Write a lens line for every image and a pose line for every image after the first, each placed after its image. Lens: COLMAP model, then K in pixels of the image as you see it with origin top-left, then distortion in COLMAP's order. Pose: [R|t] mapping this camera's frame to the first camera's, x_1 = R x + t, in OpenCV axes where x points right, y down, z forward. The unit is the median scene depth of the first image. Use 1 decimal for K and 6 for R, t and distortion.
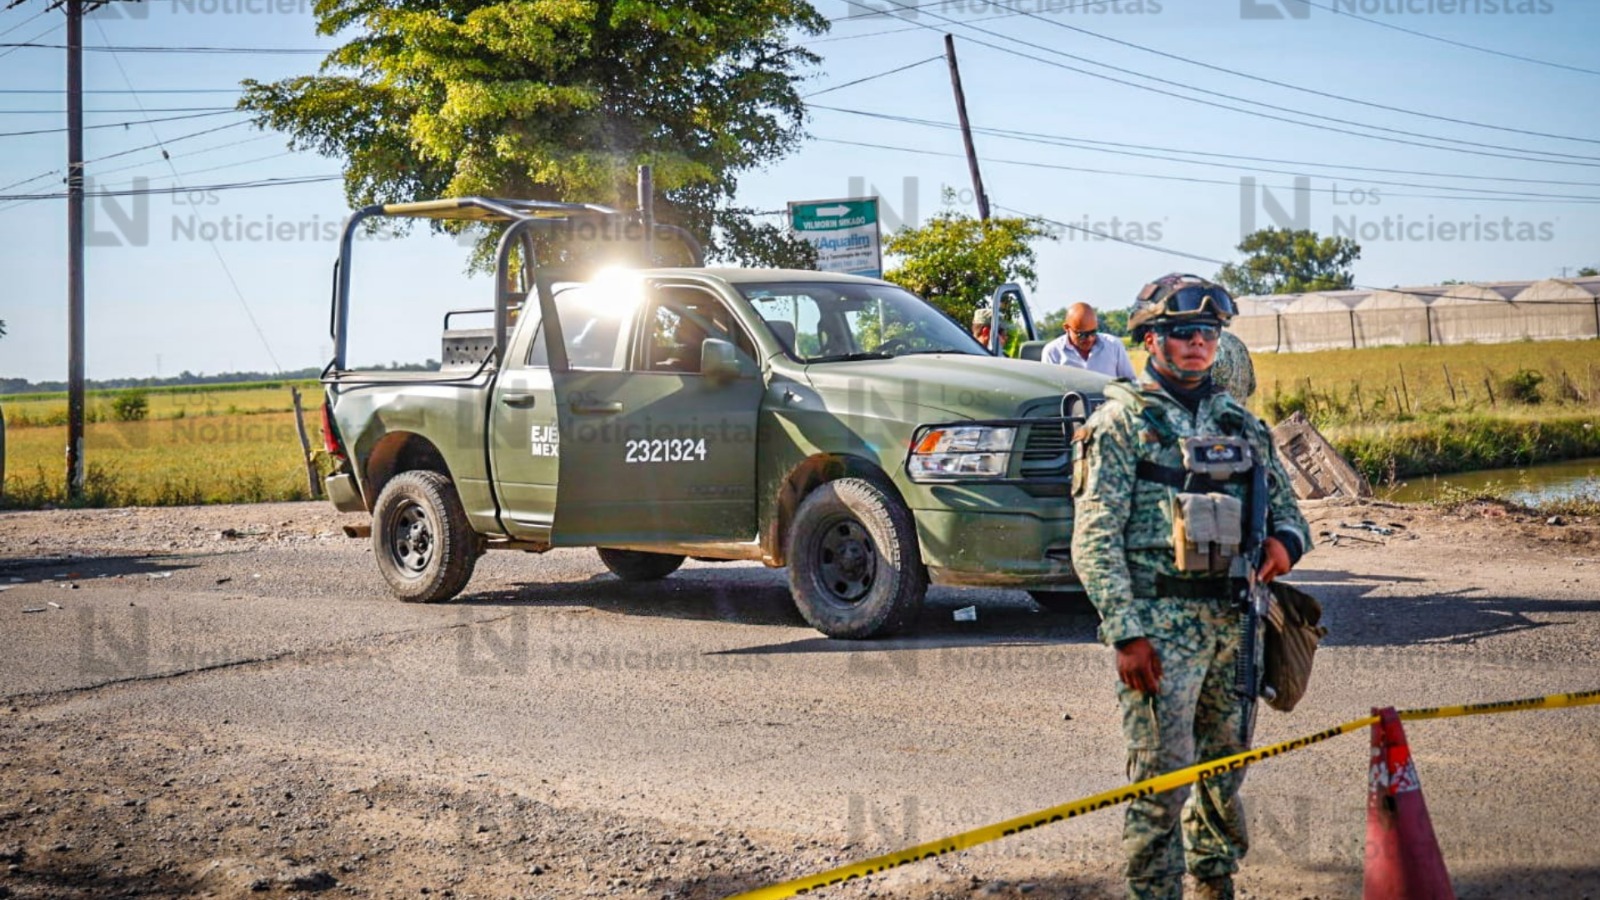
lens RADIAL K [[2388.8, 0, 752.9], [0, 2388.8, 293.4], [0, 0, 1]] dist [0.141955, 0.038373]
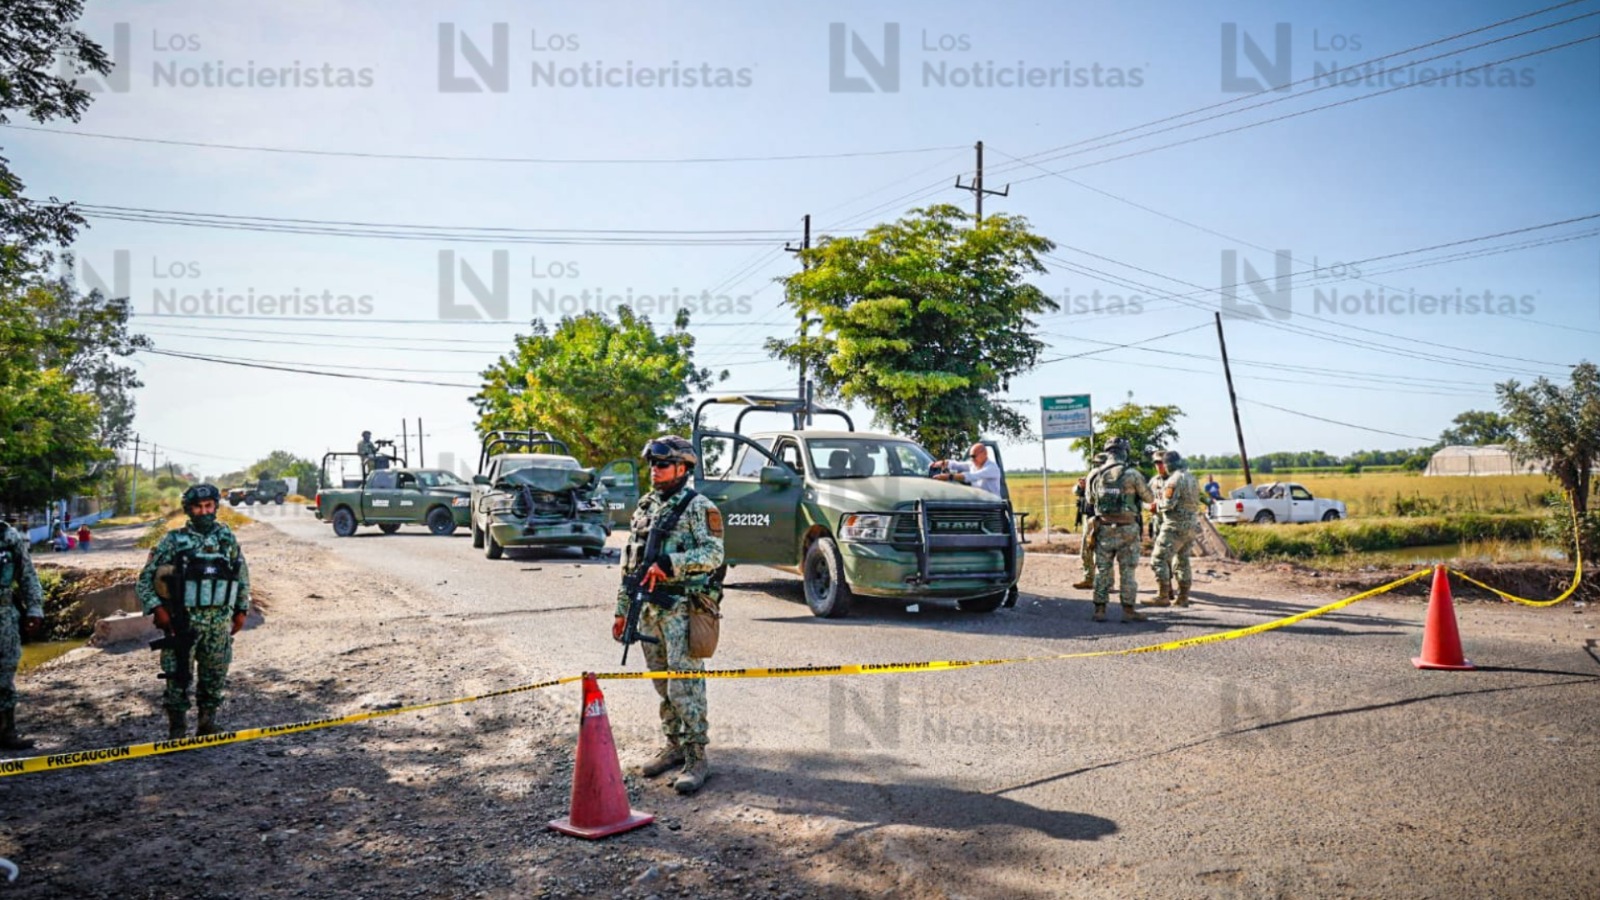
lens RADIAL K [[1145.1, 0, 824.9], [0, 1145.1, 446.3], [0, 0, 1]] dist [-0.088181, 0.000124]
pose [[0.949816, 0.022775, -0.311979, 0.149367], [-0.019742, 0.999722, 0.012876, -0.004896], [0.312186, -0.006071, 0.950002, 0.041695]]
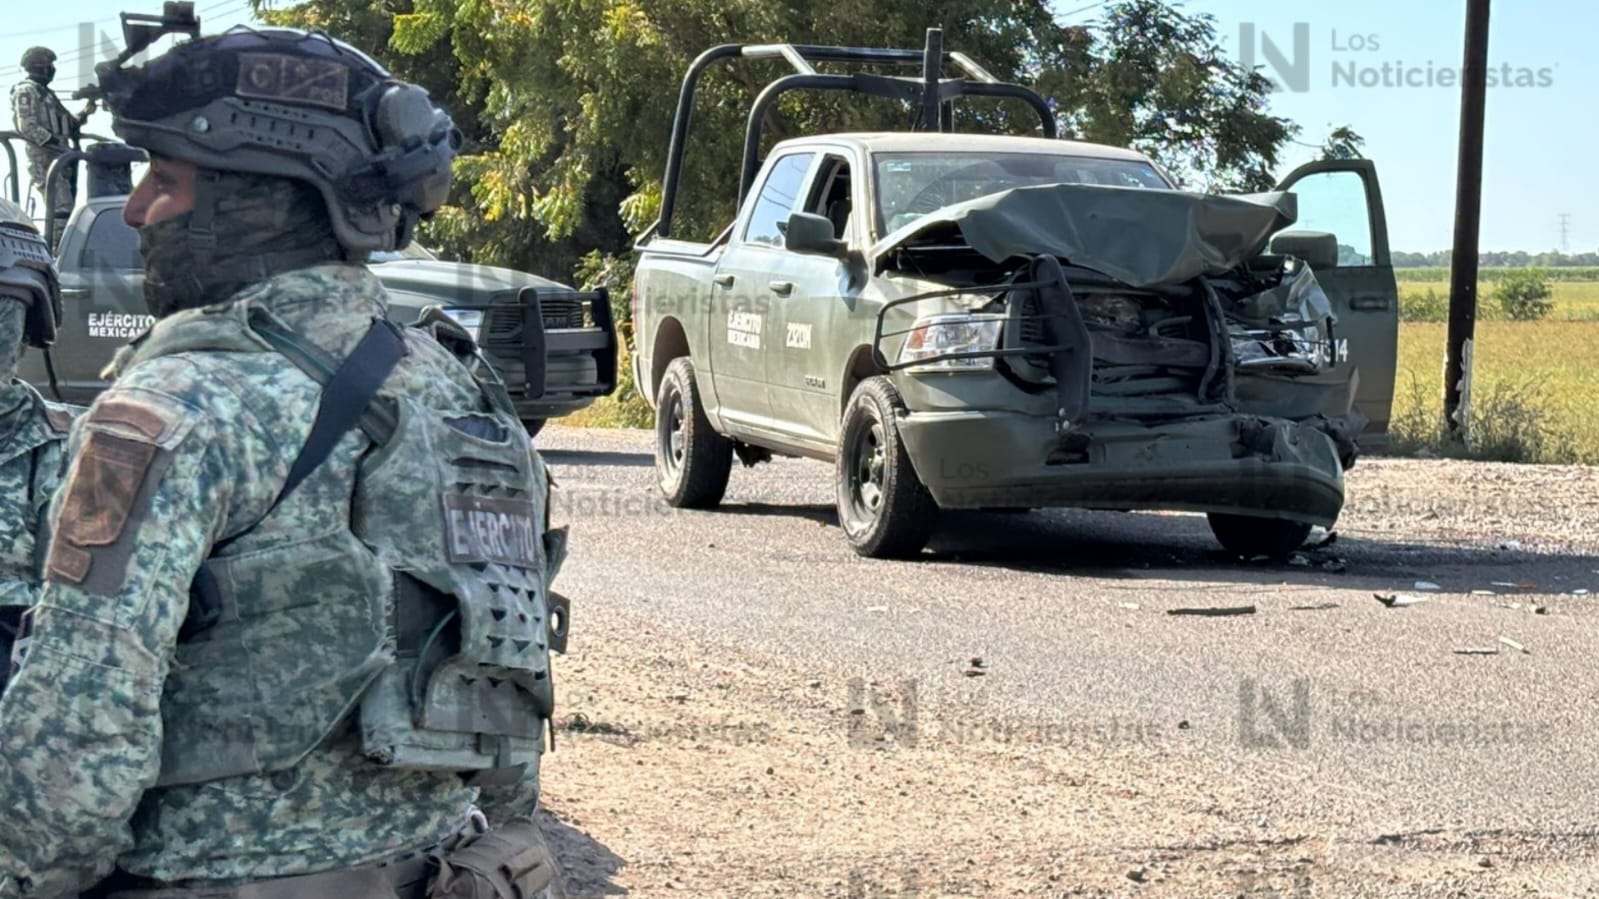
lens RADIAL K [[4018.2, 0, 774.6], [0, 4018.2, 446.3], [0, 0, 1]] dist [0.391026, 0.354801]
pose [[0.906794, 0.065243, -0.416495, -0.043196], [-0.031109, 0.995614, 0.088231, 0.008976], [0.420425, -0.067051, 0.904847, 0.090815]]
